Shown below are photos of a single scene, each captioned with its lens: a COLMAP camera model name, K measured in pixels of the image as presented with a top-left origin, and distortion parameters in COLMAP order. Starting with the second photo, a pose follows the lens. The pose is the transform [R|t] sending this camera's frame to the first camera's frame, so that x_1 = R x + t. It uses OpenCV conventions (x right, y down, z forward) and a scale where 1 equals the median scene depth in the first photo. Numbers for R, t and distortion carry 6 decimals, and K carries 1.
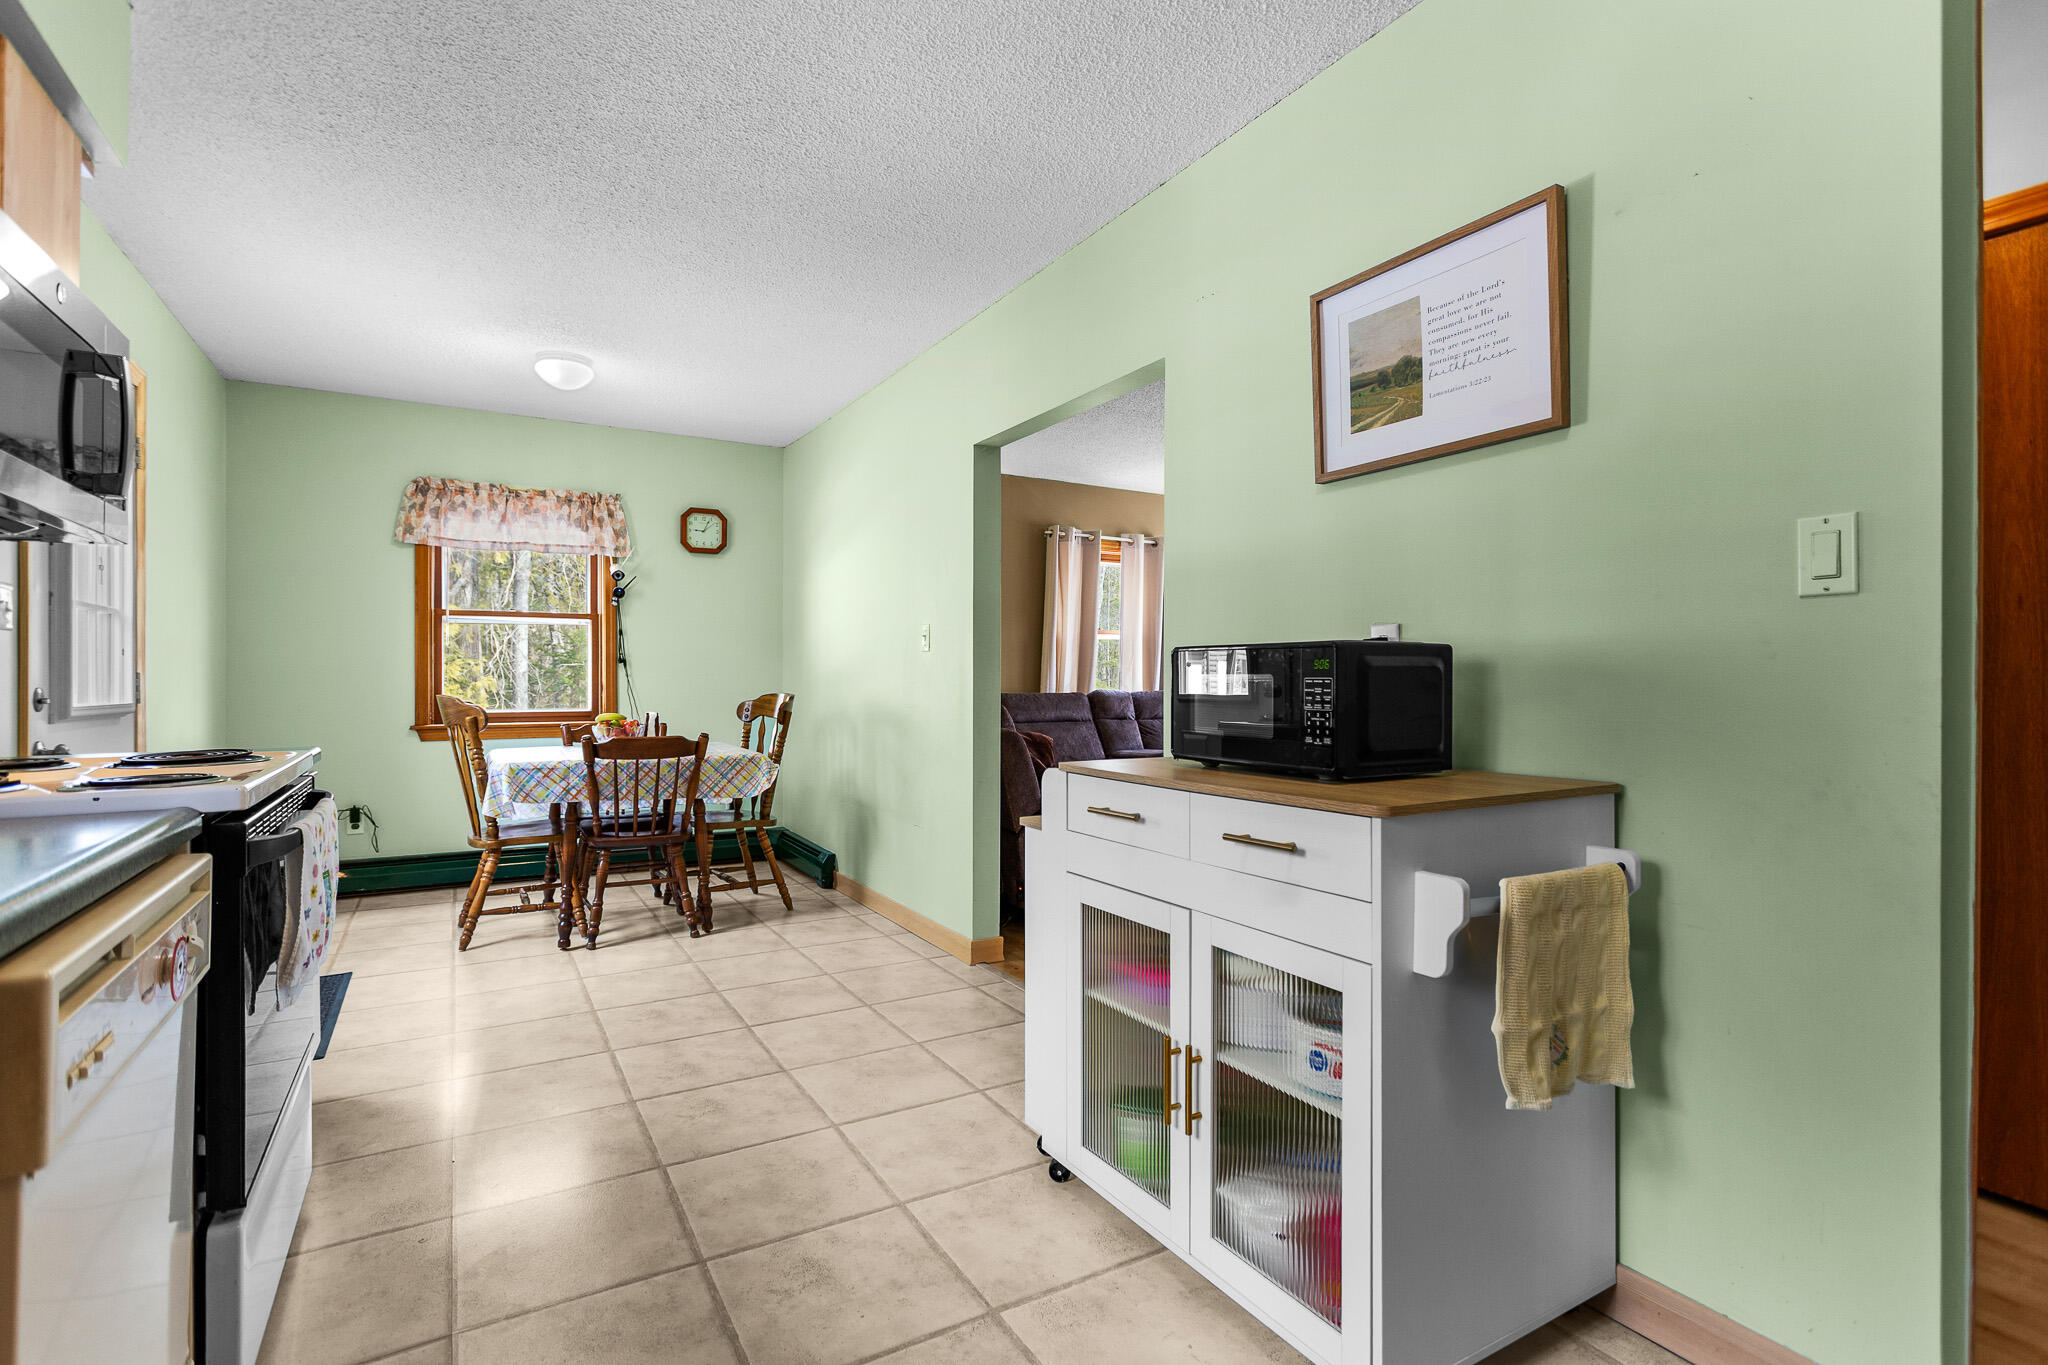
lens RADIAL K [[981.9, 0, 1020.7], [0, 981.9, 675.8], [0, 0, 1]] dist [0.000561, 0.000922]
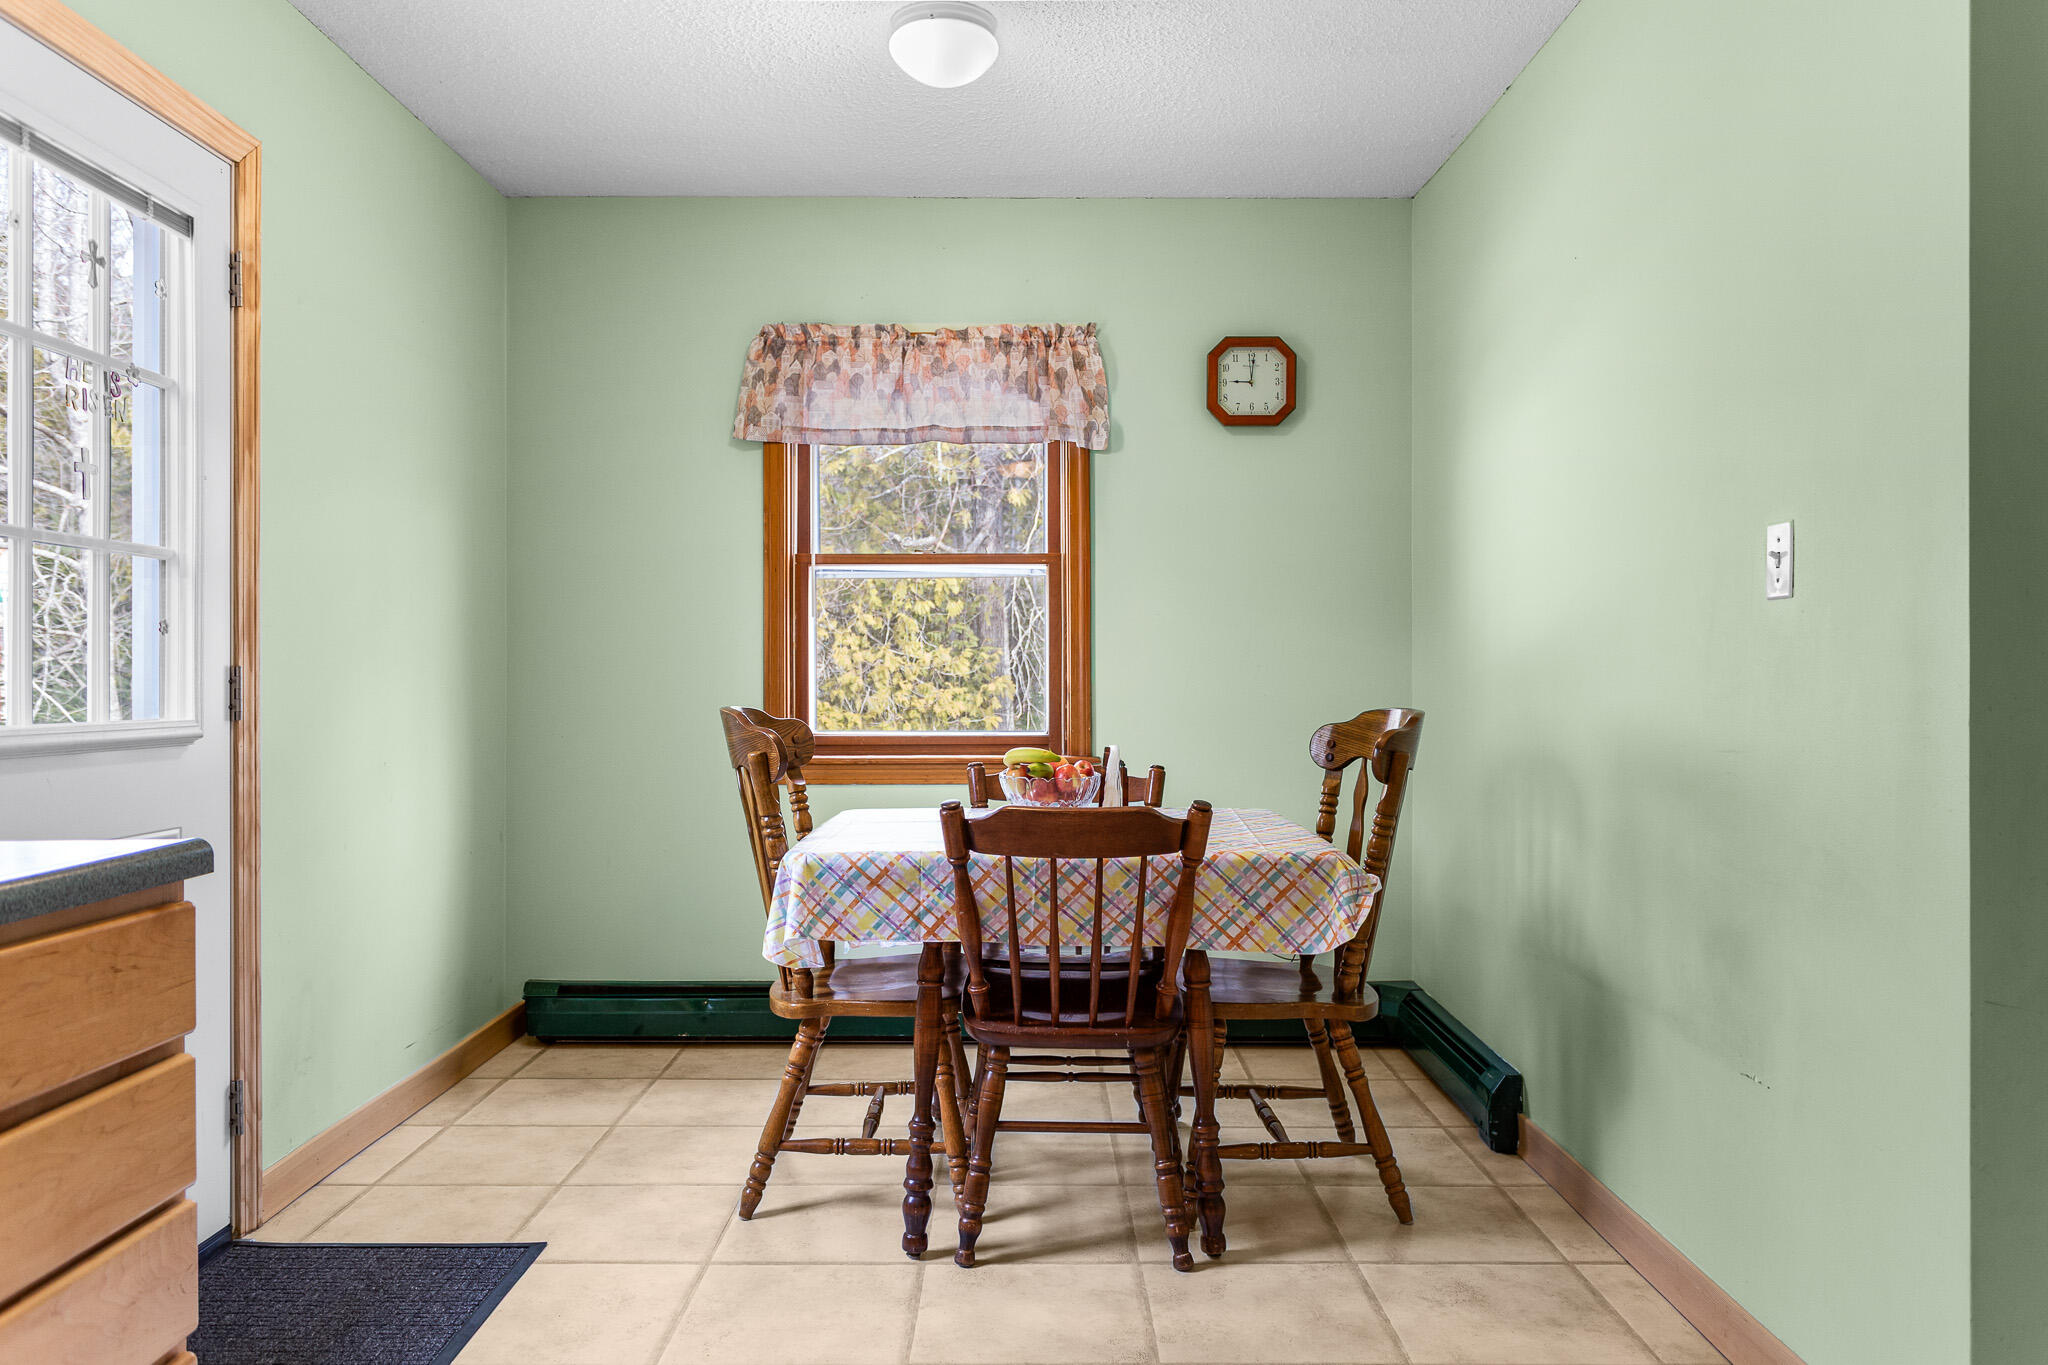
lens RADIAL K [[1436.7, 0, 1018.7], [0, 1436.7, 671.9], [0, 0, 1]] dist [0.003585, 0.001381]
pose [[0.860645, -0.001409, -0.509203, -0.057576], [0.002570, 0.999995, 0.001576, -0.000292], [0.509198, -0.002665, 0.860645, 0.347152]]
